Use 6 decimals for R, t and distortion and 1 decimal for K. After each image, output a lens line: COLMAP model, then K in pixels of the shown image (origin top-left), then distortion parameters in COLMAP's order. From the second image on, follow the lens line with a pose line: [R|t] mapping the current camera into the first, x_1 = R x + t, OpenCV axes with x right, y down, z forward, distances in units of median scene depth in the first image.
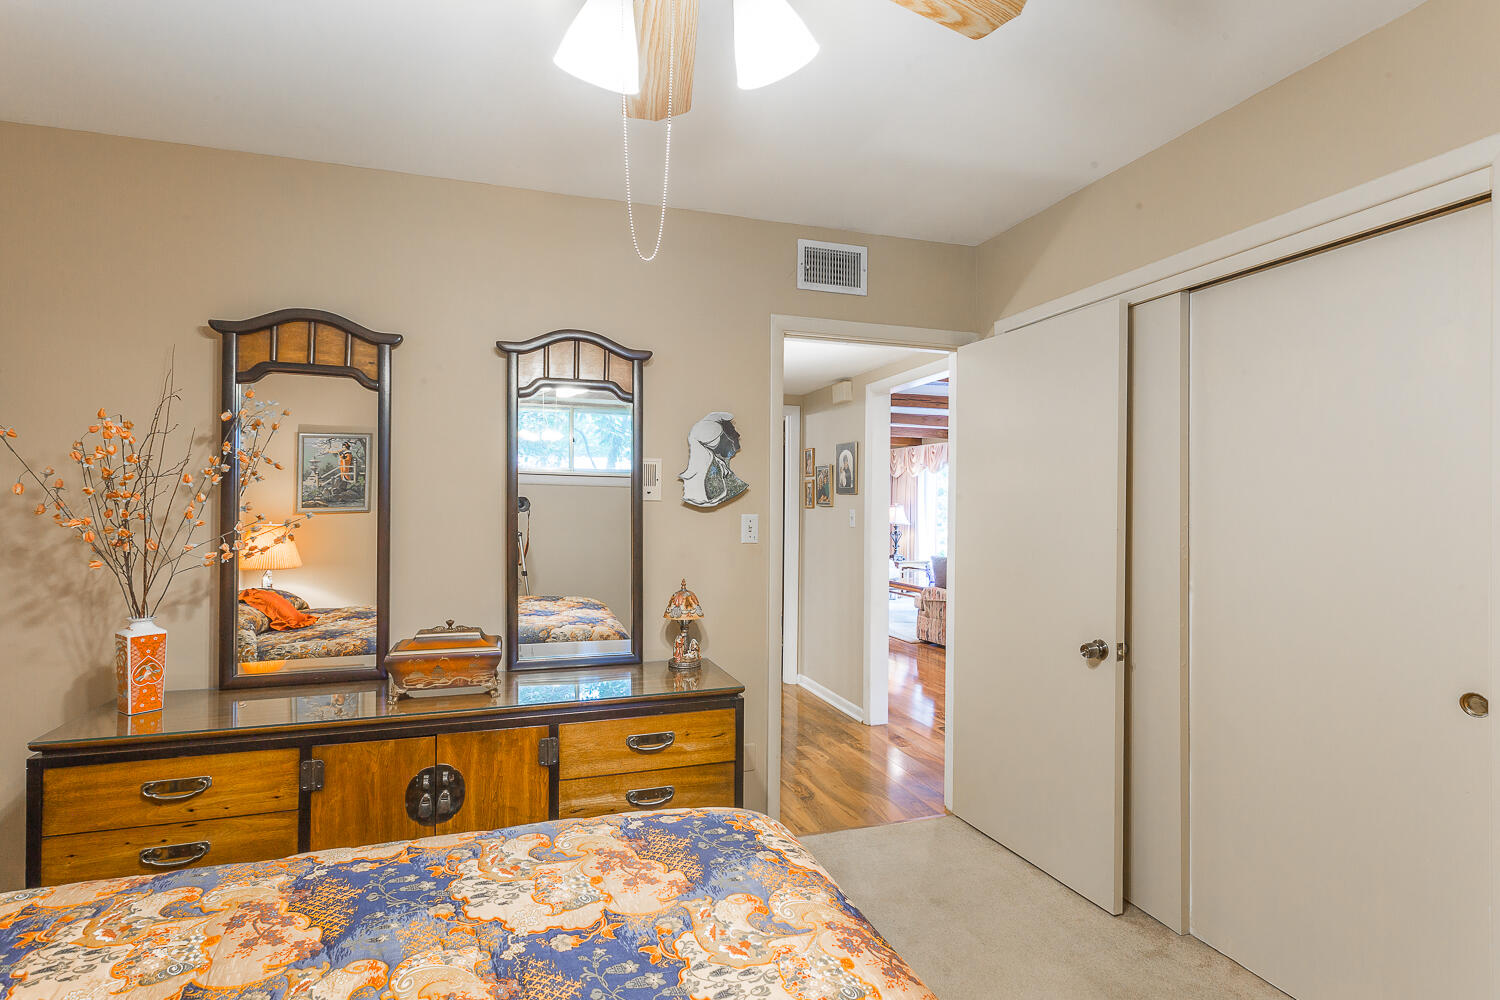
lens RADIAL K [[713.2, 0, 743.7], [0, 713.2, 501.4], [0, 0, 1]] dist [0.001155, 0.001948]
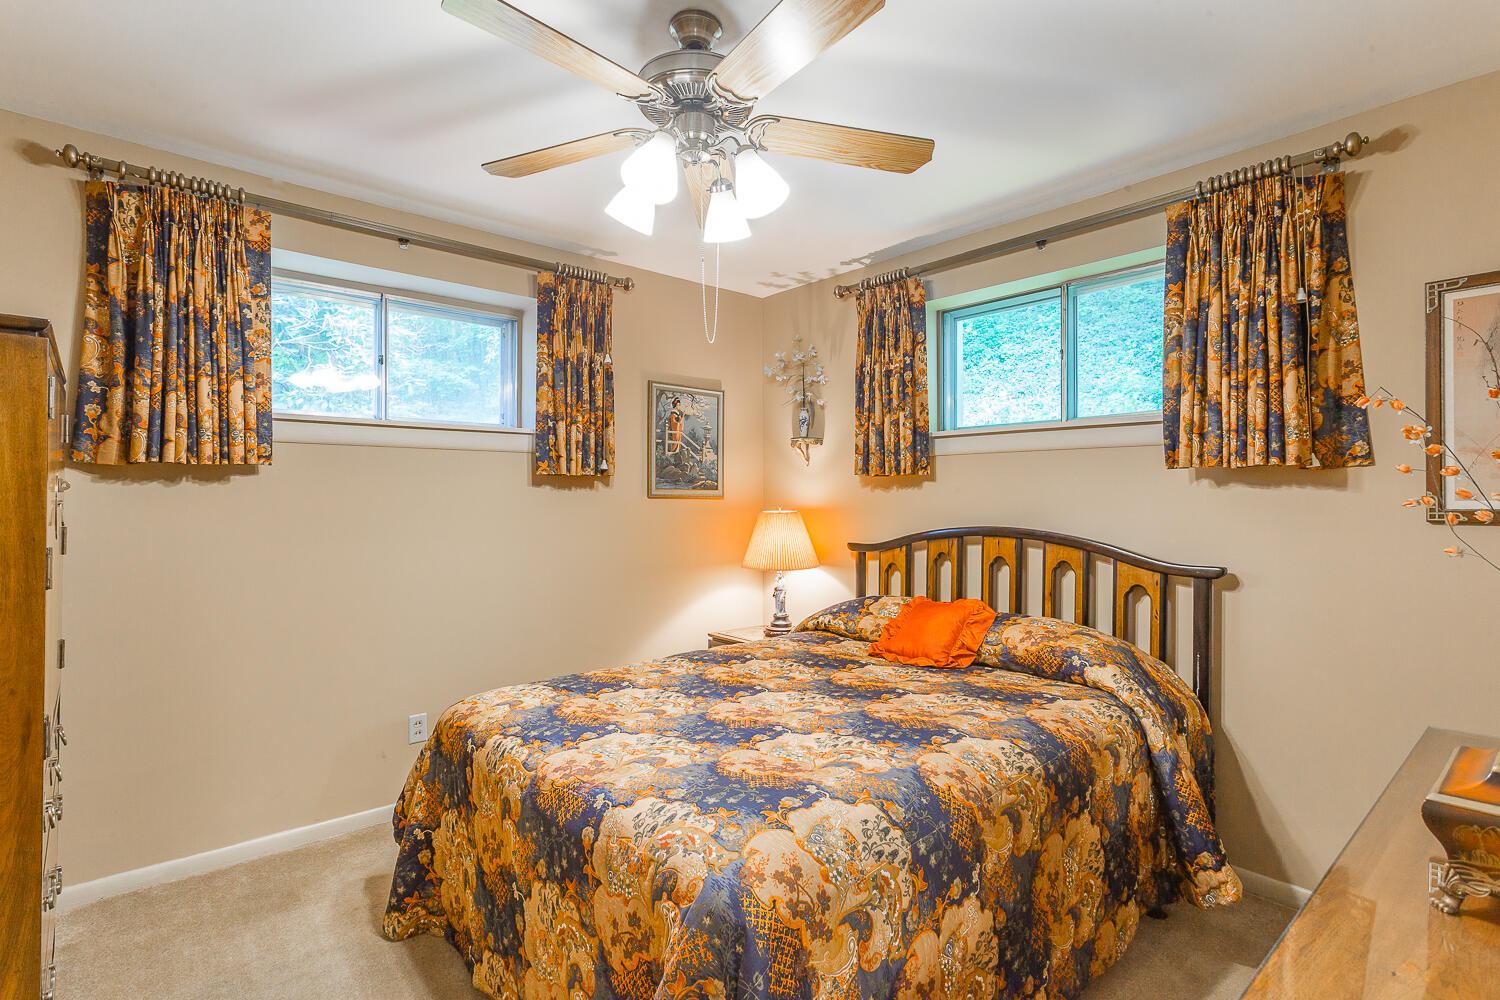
lens RADIAL K [[713.2, 0, 750.7], [0, 713.2, 493.7], [0, 0, 1]] dist [0.001155, 0.001948]
pose [[-0.928521, -0.011528, -0.371101, 0.323415], [-0.009496, 0.999928, -0.007305, 0.057707], [0.371158, -0.003259, -0.928564, 2.245180]]
